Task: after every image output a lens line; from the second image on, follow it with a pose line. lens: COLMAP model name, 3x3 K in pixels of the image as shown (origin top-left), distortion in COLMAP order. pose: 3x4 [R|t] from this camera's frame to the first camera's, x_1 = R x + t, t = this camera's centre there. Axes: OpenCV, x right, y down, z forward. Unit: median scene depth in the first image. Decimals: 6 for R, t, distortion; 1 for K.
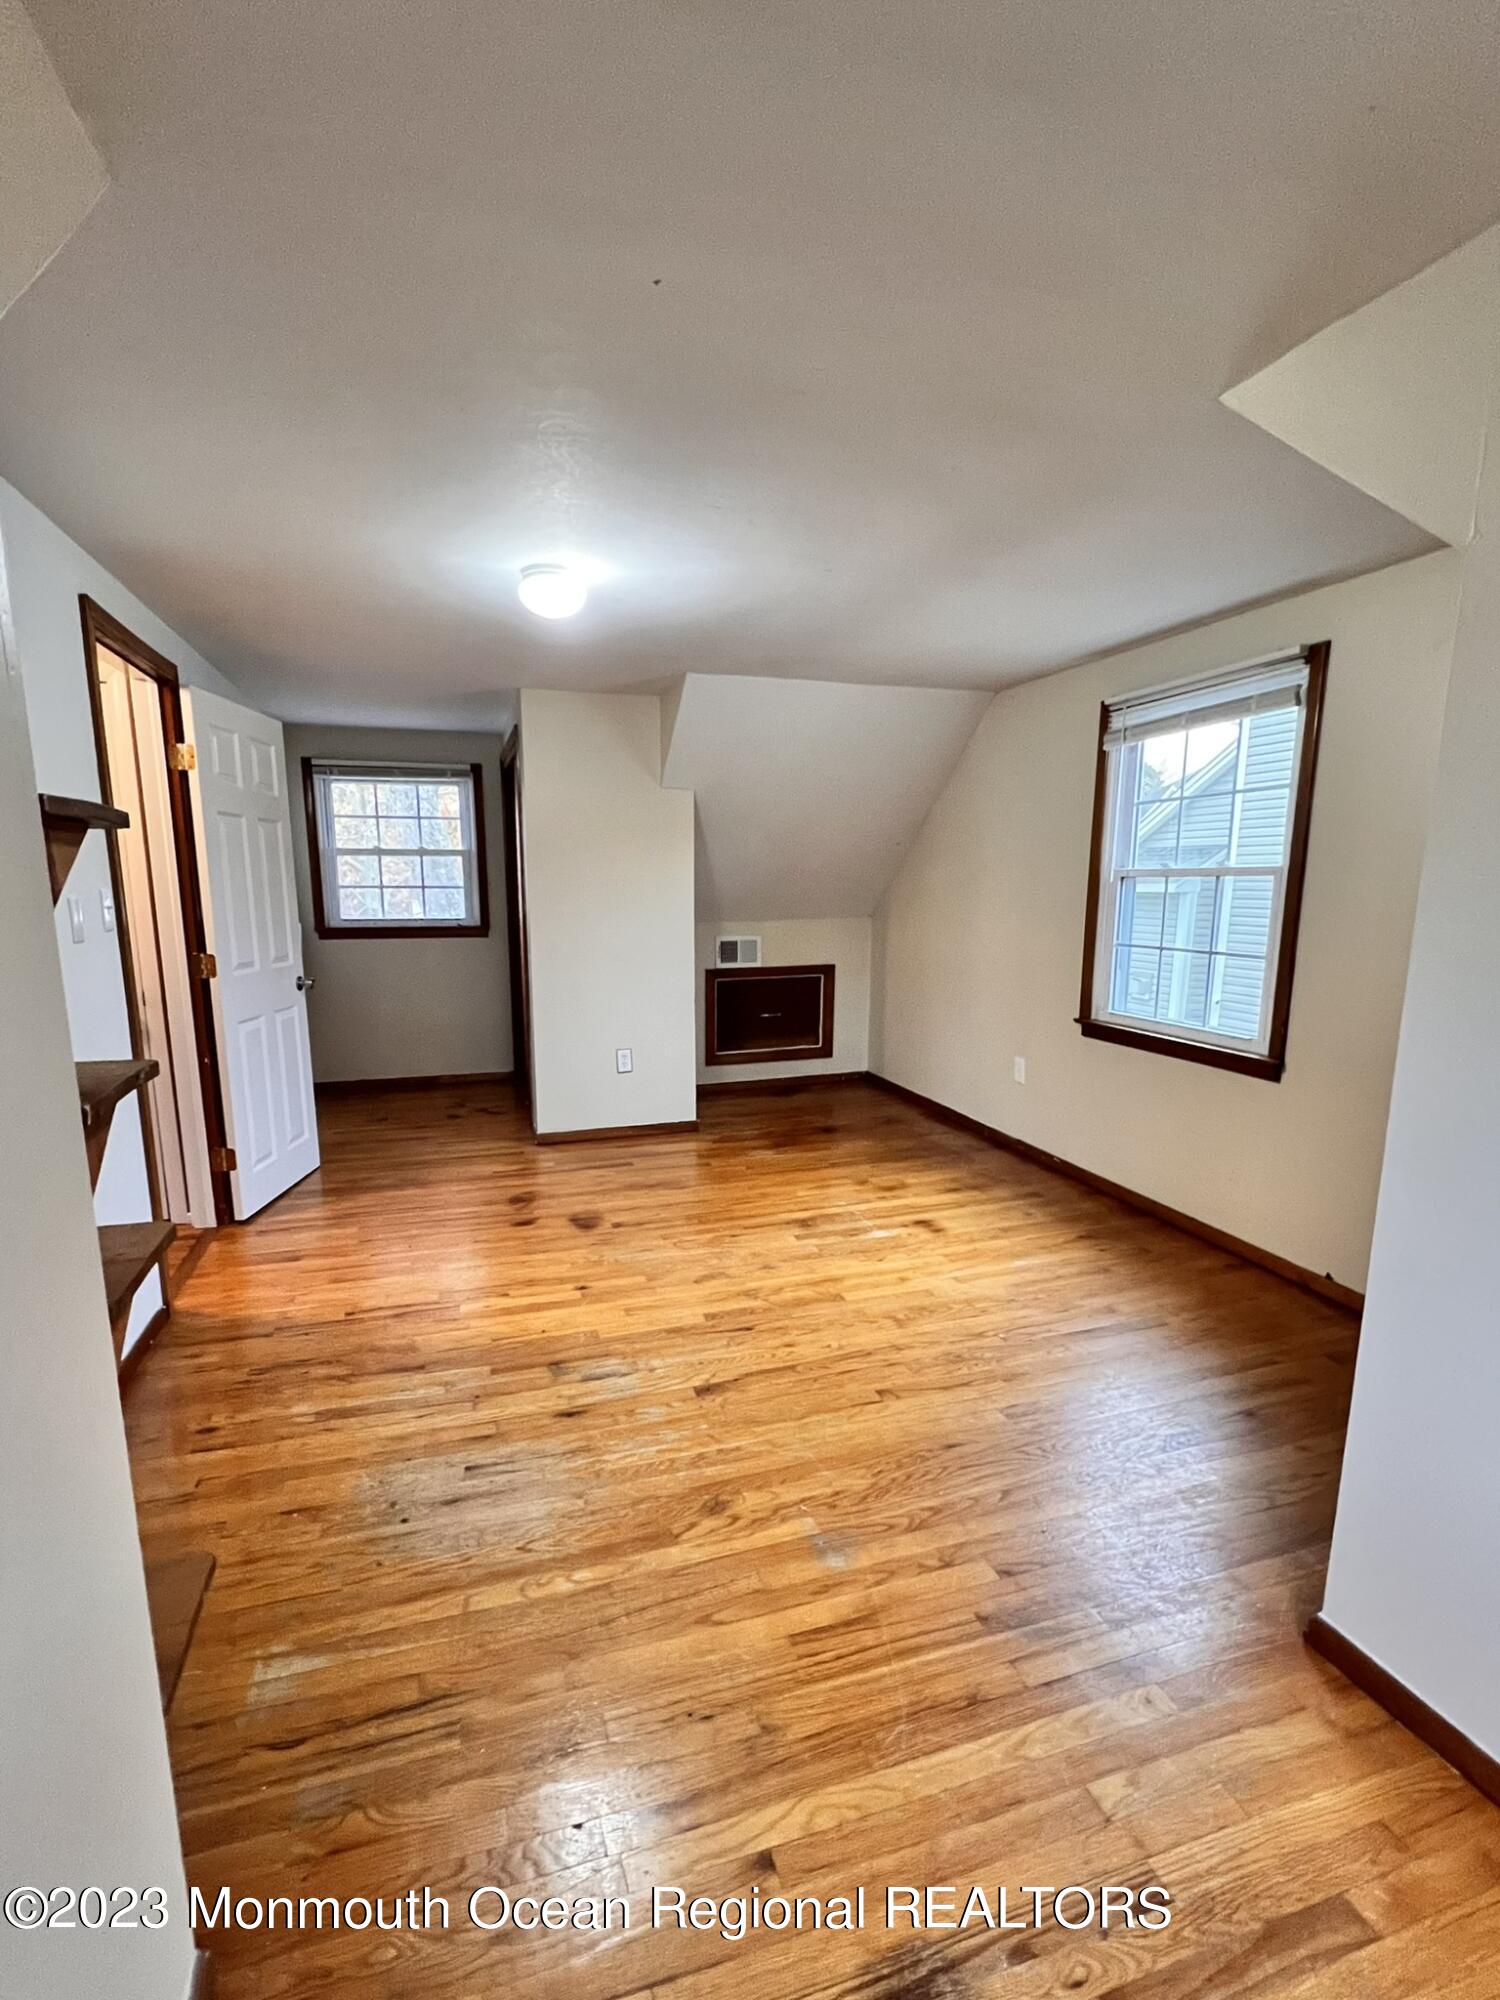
lens RADIAL K [[939.6, 0, 738.9], [0, 939.6, 1060.1], [0, 0, 1]] dist [-0.000424, -0.000354]
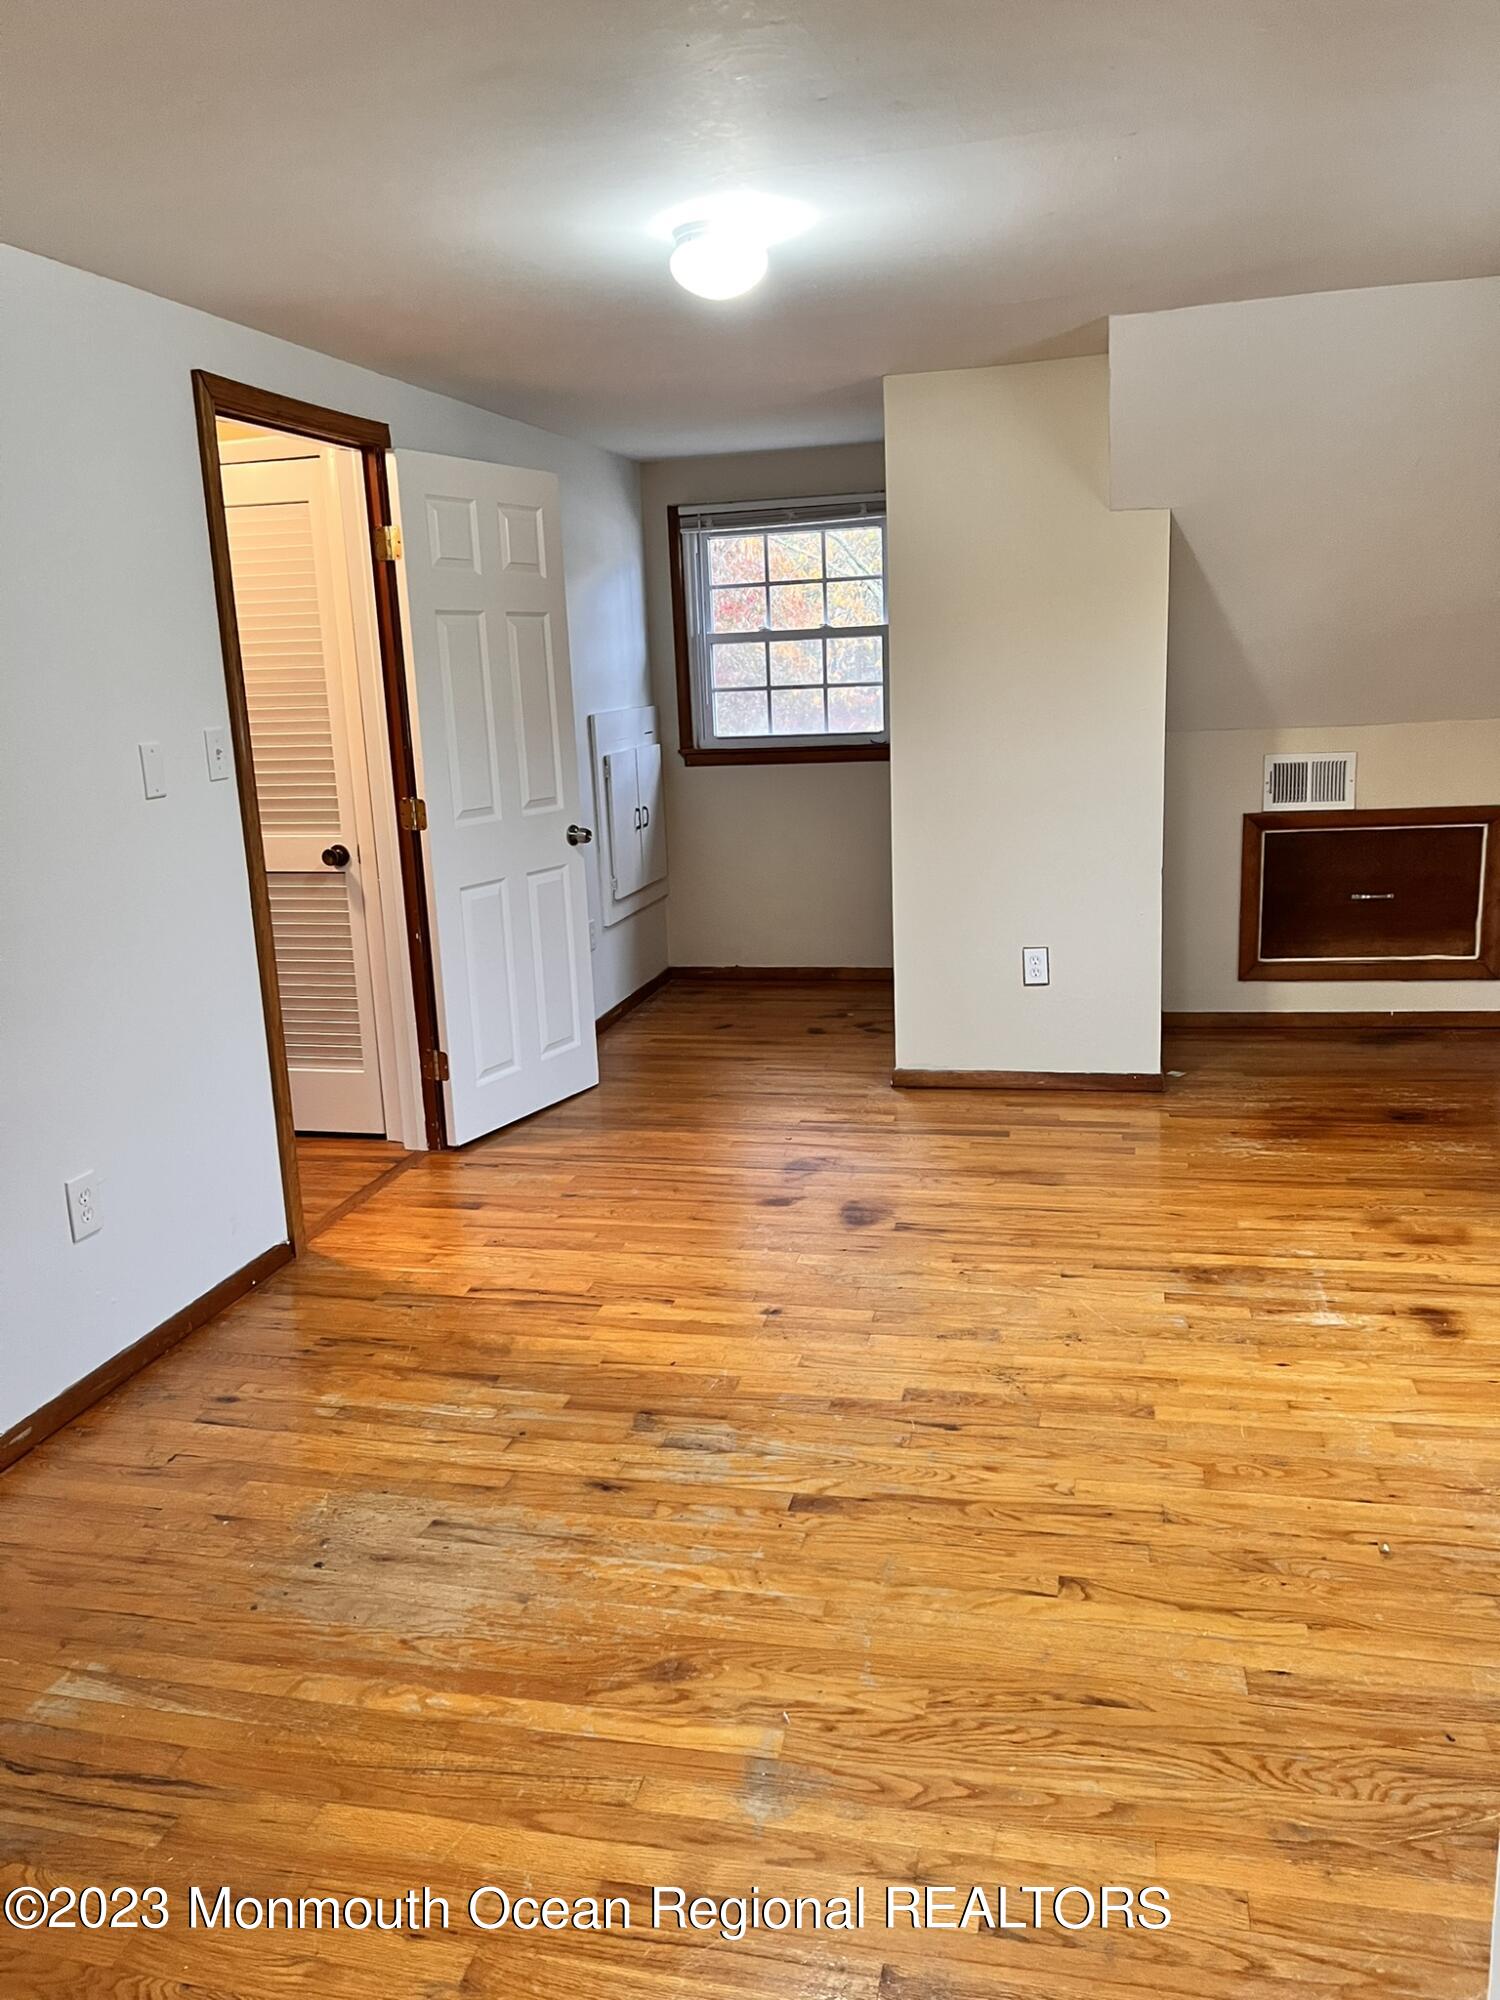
lens RADIAL K [[1514.0, 0, 745.1], [0, 1514.0, 990.2], [0, 0, 1]] dist [0.062095, -0.073540]
pose [[0.854254, 0.072718, -0.514744, 0.323504], [-0.052553, 0.997176, 0.053657, -0.038250], [0.517192, -0.018785, 0.855663, 0.068529]]
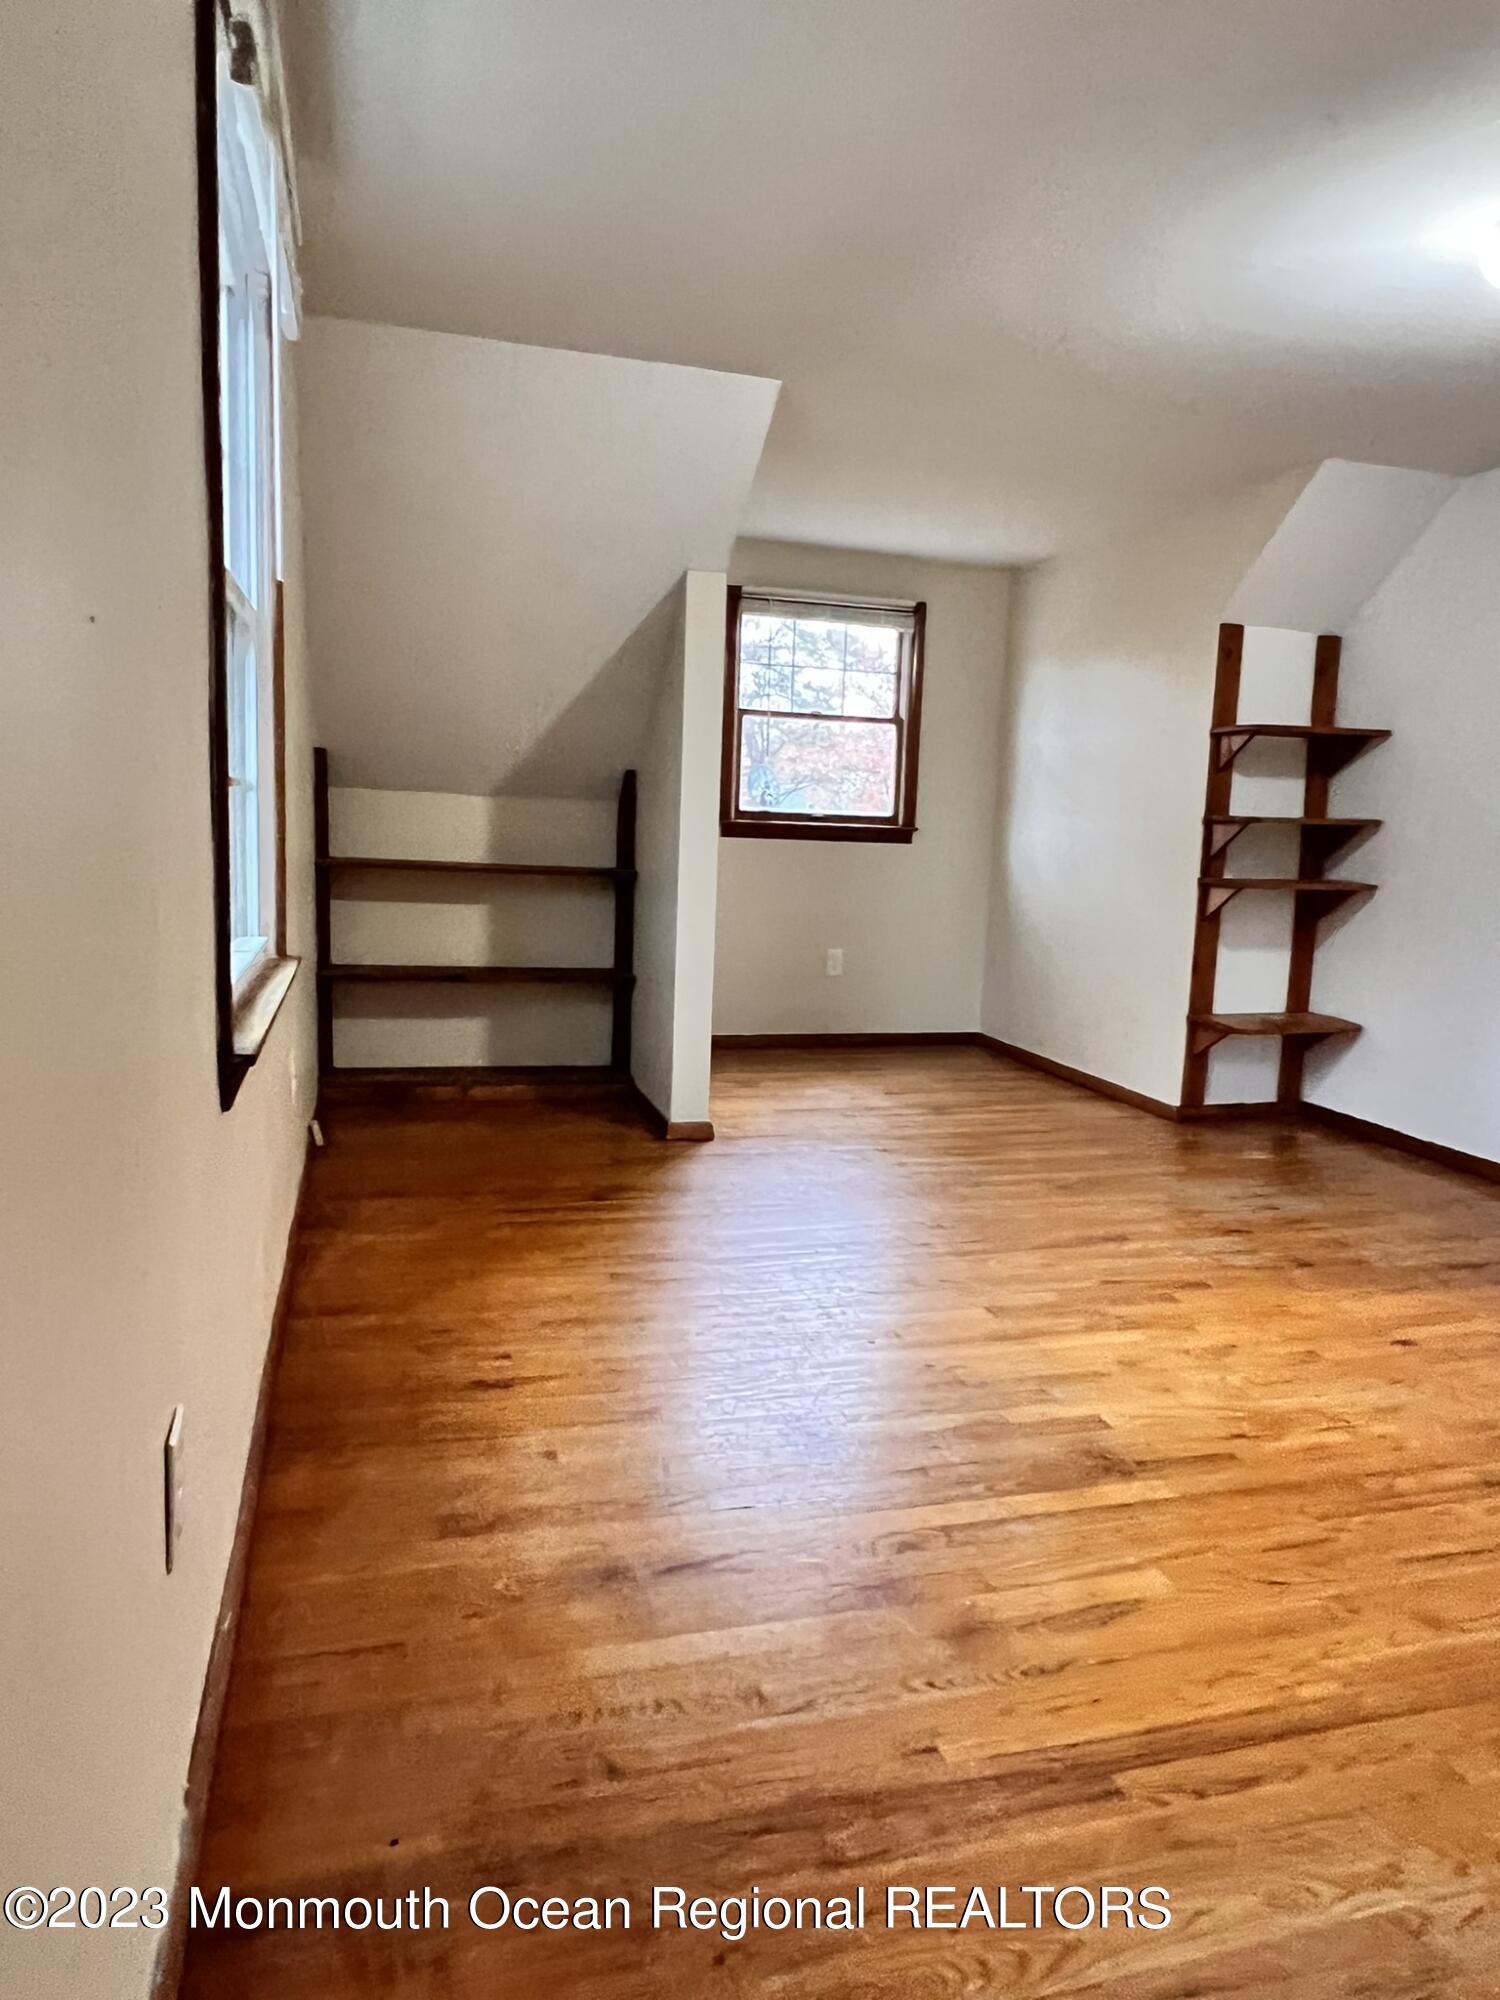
lens RADIAL K [[1280.8, 0, 744.1], [0, 1280.8, 982.1], [0, 0, 1]] dist [-0.003476, 0.001244]
pose [[-0.998785, -0.041877, 0.025996, 0.244009], [-0.031932, 0.951511, 0.305953, -0.219552], [-0.037548, 0.304751, -0.951691, 1.621238]]
